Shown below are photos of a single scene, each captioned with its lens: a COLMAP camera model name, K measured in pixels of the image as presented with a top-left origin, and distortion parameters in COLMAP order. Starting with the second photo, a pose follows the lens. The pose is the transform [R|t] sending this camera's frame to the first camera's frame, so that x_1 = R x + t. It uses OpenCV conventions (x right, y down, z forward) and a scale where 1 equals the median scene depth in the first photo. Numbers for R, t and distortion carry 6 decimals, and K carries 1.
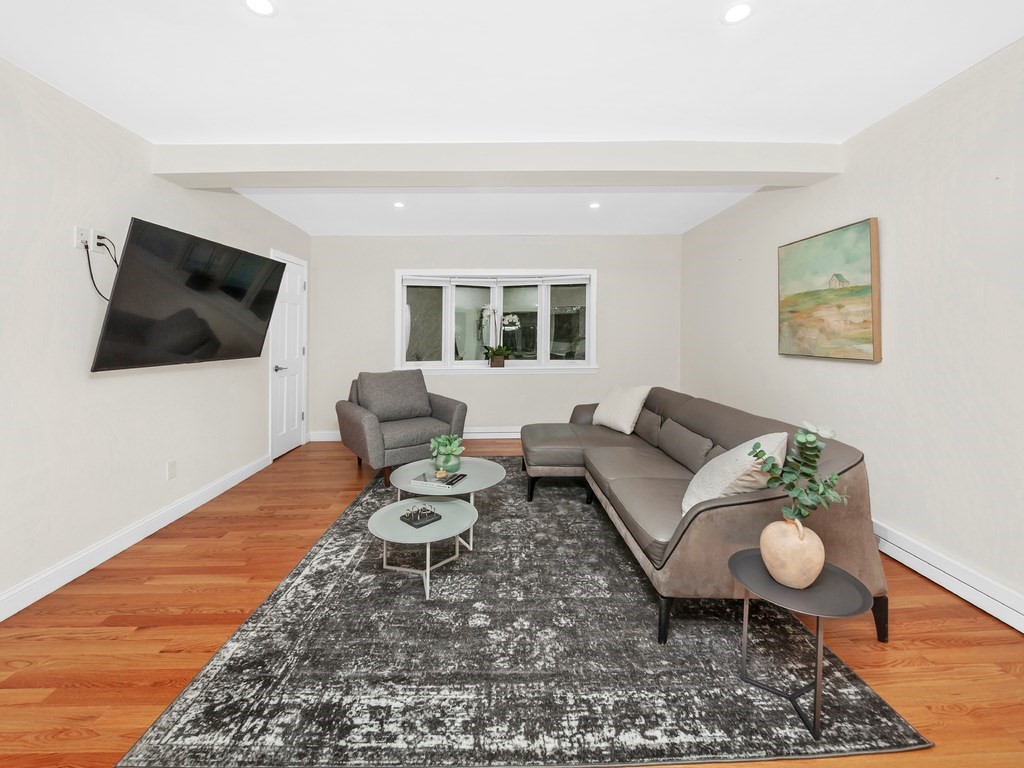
lens RADIAL K [[433.9, 0, 499.9], [0, 433.9, 334.1], [0, 0, 1]] dist [-0.022732, 0.000007]
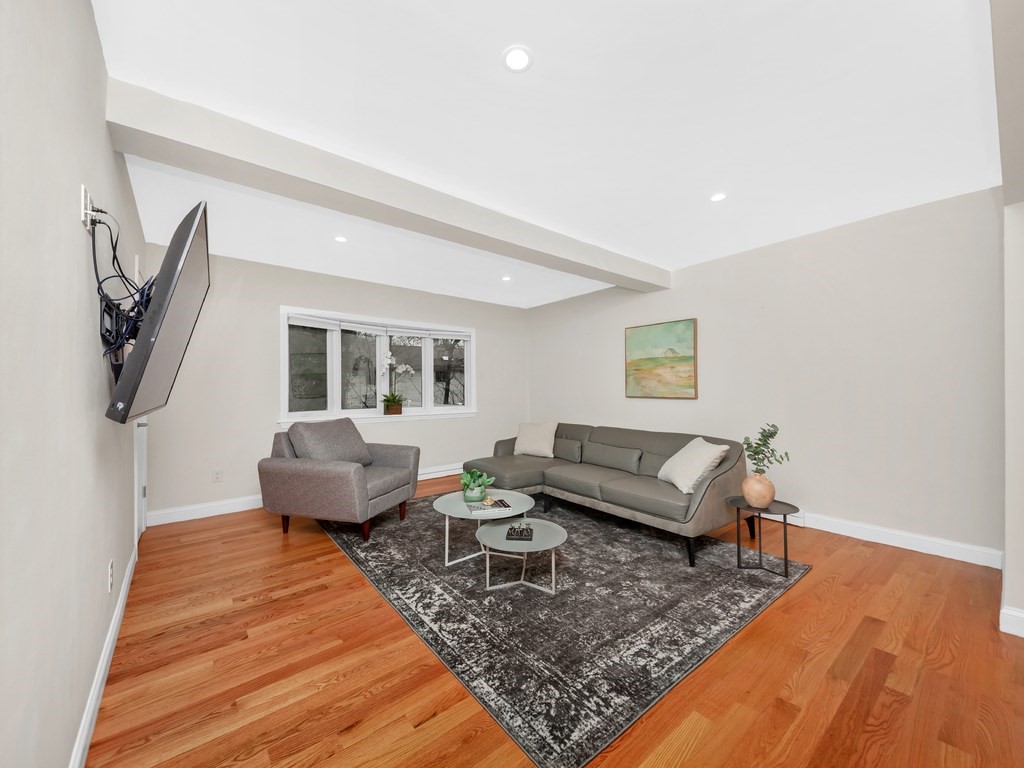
lens RADIAL K [[414.0, 0, 513.5], [0, 414.0, 378.8], [0, 0, 1]] dist [0.020986, -0.001782]
pose [[0.778227, 0.022388, 0.627584, -0.721297], [-0.009225, 0.999664, -0.024221, 0.026717], [-0.627915, 0.013060, 0.778172, 0.105820]]
